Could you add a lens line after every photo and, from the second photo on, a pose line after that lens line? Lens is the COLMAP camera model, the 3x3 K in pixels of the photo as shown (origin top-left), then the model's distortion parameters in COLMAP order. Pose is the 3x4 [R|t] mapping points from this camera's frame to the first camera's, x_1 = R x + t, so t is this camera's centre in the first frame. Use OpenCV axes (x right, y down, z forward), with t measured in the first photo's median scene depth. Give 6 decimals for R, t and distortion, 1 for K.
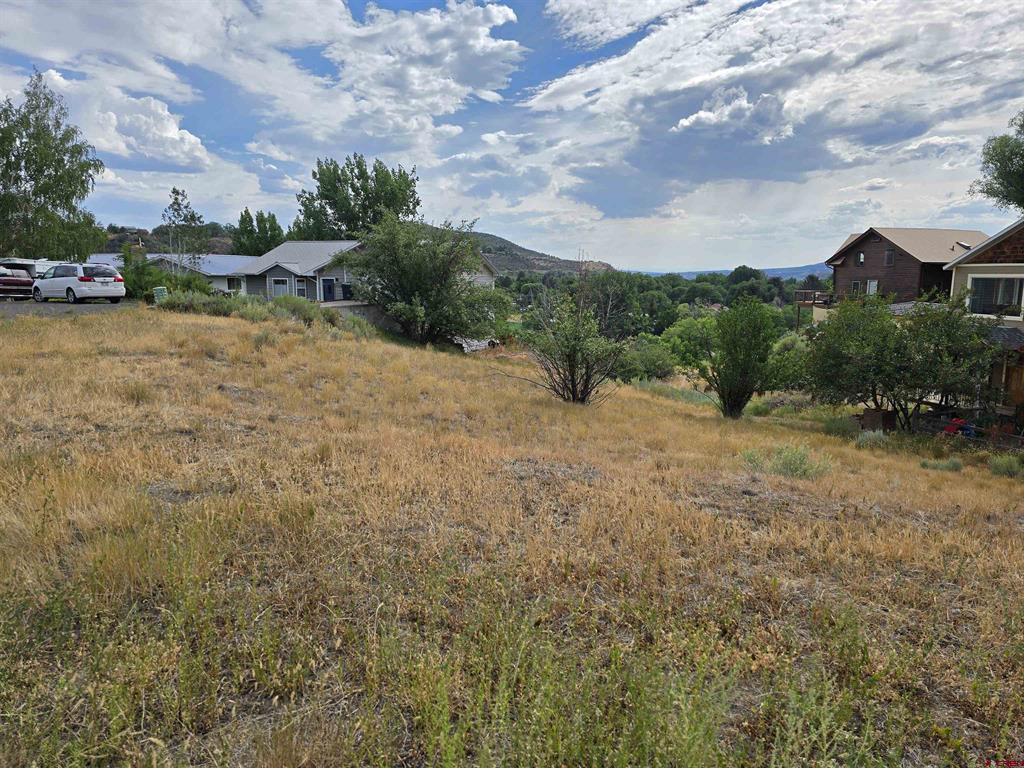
lens RADIAL K [[689.4, 0, 520.6], [0, 689.4, 392.8], [0, 0, 1]] dist [0.048741, -0.056098]
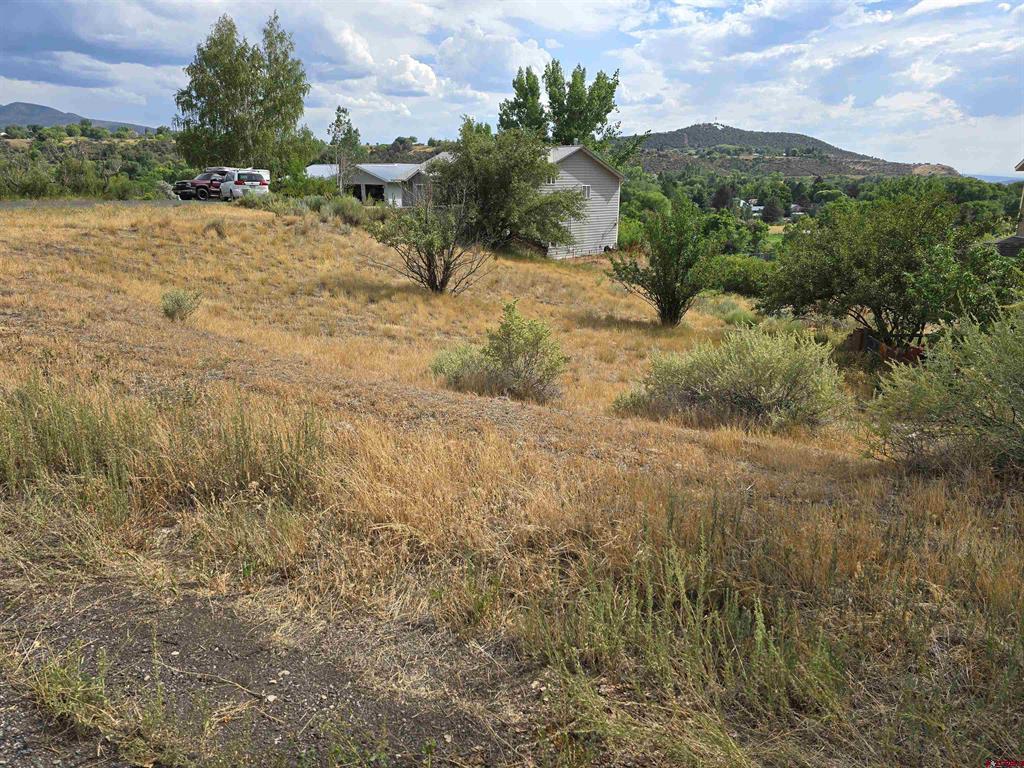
lens RADIAL K [[689.4, 0, 508.4], [0, 689.4, 387.1], [0, 0, 1]] dist [0.048741, -0.056098]
pose [[0.892467, 0.124524, -0.433585, 0.214449], [-0.073059, 0.988356, 0.133473, 0.003353], [0.445157, -0.087443, 0.891173, 0.005981]]
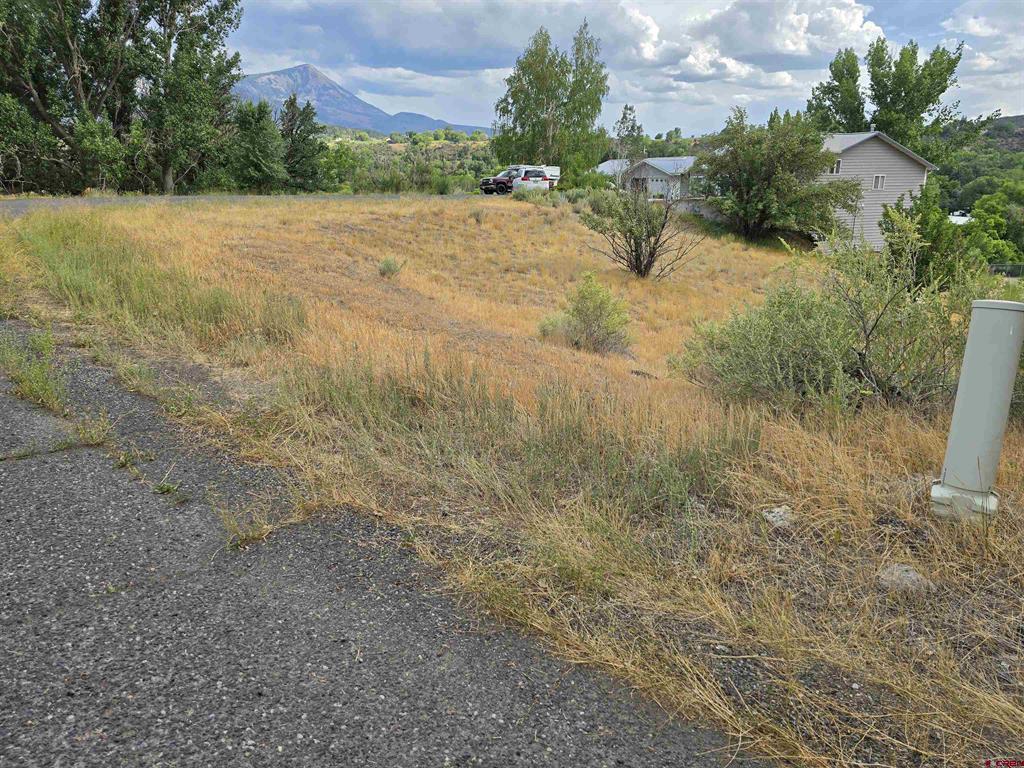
lens RADIAL K [[689.4, 0, 507.5], [0, 689.4, 388.4], [0, 0, 1]] dist [0.048741, -0.056098]
pose [[0.613684, 0.218806, -0.758627, 0.279680], [-0.119116, 0.975493, 0.184997, 0.003823], [0.780515, -0.023166, 0.624708, 0.007617]]
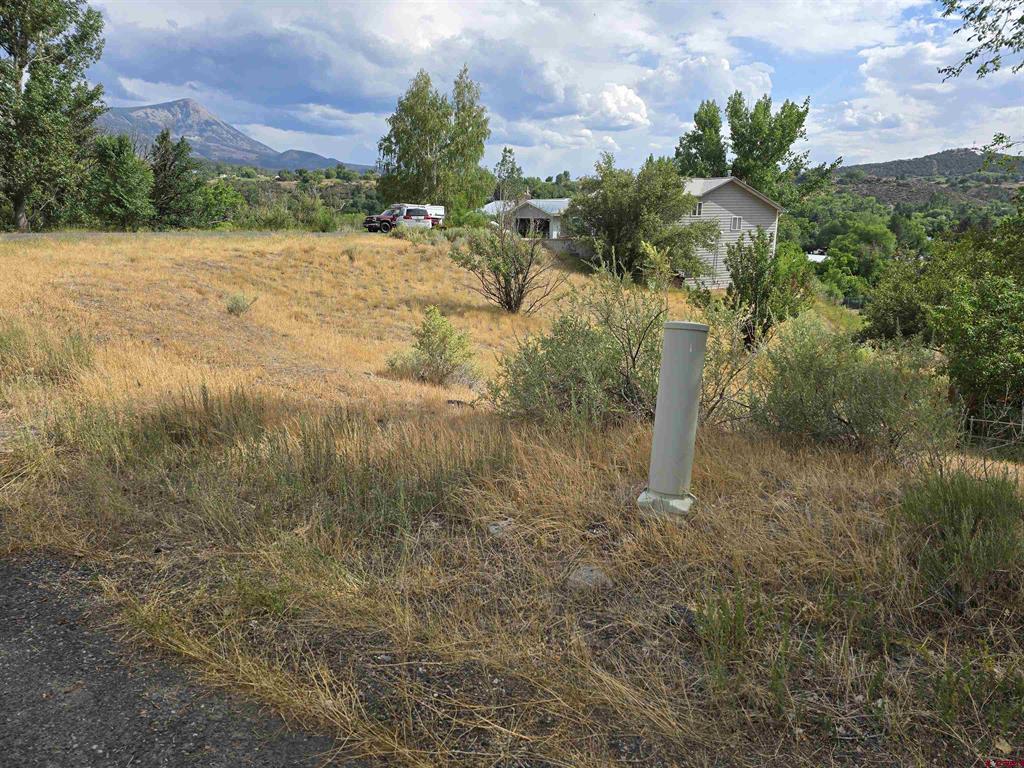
lens RADIAL K [[689.4, 0, 516.0], [0, 689.4, 398.9], [0, 0, 1]] dist [0.048741, -0.056098]
pose [[0.728606, 0.167055, -0.664248, 0.290769], [-0.107936, 0.985687, 0.129502, 0.003086], [0.676375, -0.022660, 0.736209, 0.017579]]
